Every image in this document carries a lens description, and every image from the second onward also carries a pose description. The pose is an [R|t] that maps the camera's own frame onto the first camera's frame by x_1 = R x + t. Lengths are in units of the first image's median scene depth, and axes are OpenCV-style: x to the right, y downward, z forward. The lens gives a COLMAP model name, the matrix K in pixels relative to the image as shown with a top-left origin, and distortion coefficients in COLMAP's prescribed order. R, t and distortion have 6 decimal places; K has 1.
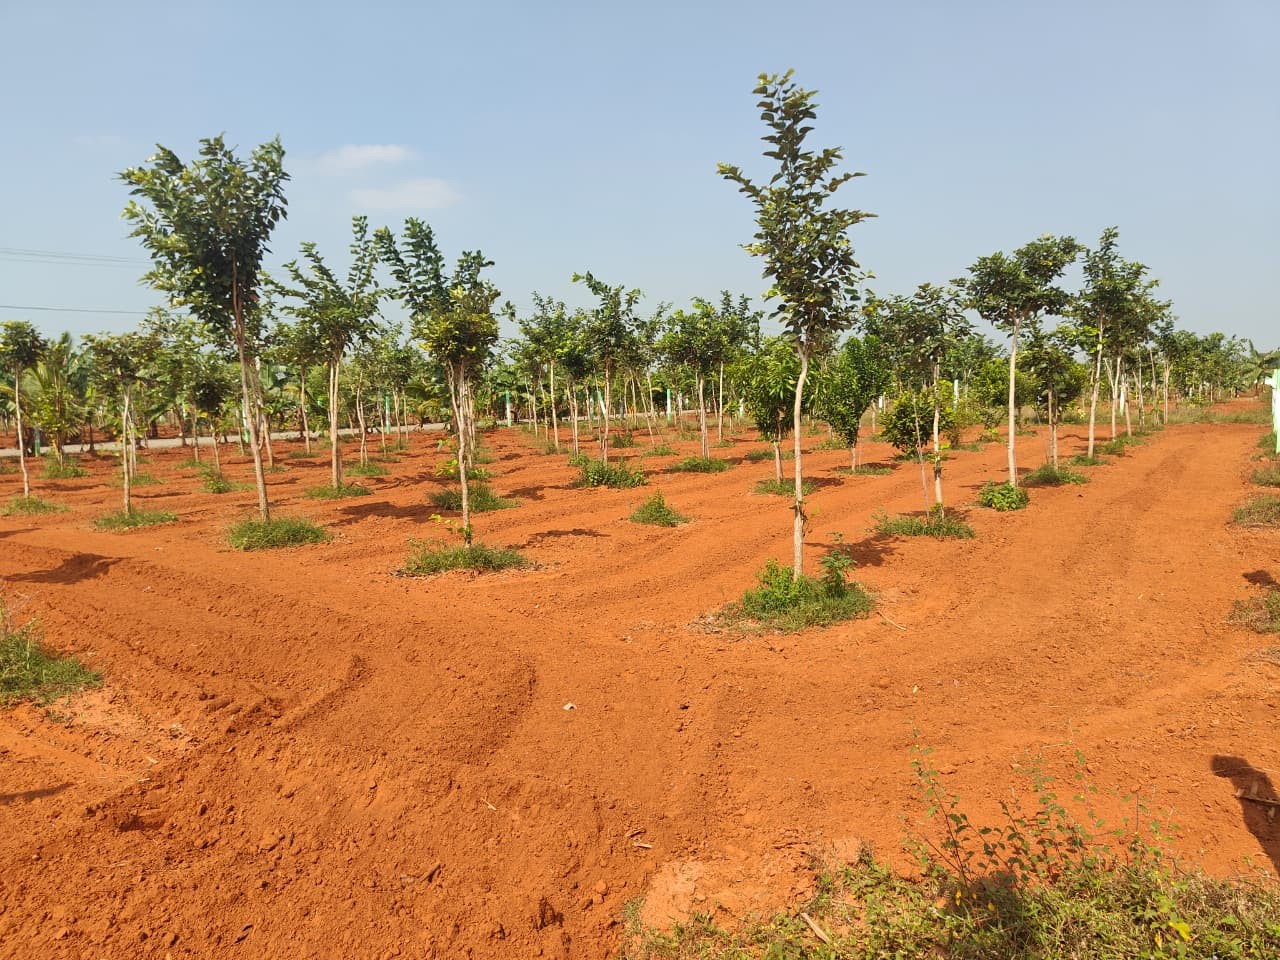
lens RADIAL K [[890.9, 0, 641.2], [0, 890.9, 478.9], [0, 0, 1]] dist [-0.000088, 0.000026]
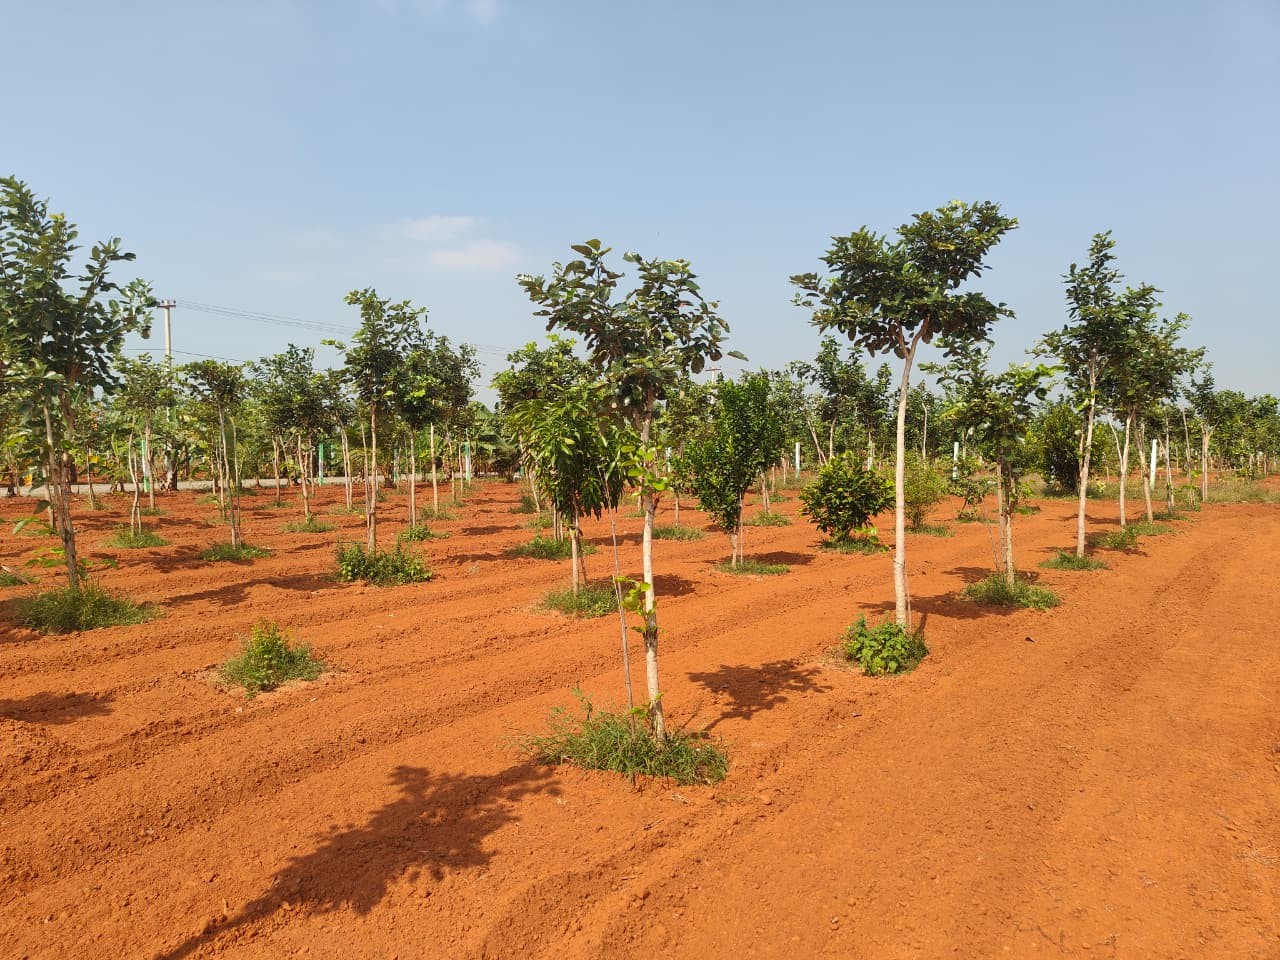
lens RADIAL K [[890.9, 0, 619.8], [0, 890.9, 475.7], [0, 0, 1]] dist [-0.000088, 0.000026]
pose [[0.997815, 0.026858, -0.060373, 0.188111], [-0.030579, 0.997633, -0.061583, -0.034970], [0.058576, 0.063294, 0.996274, 0.281588]]
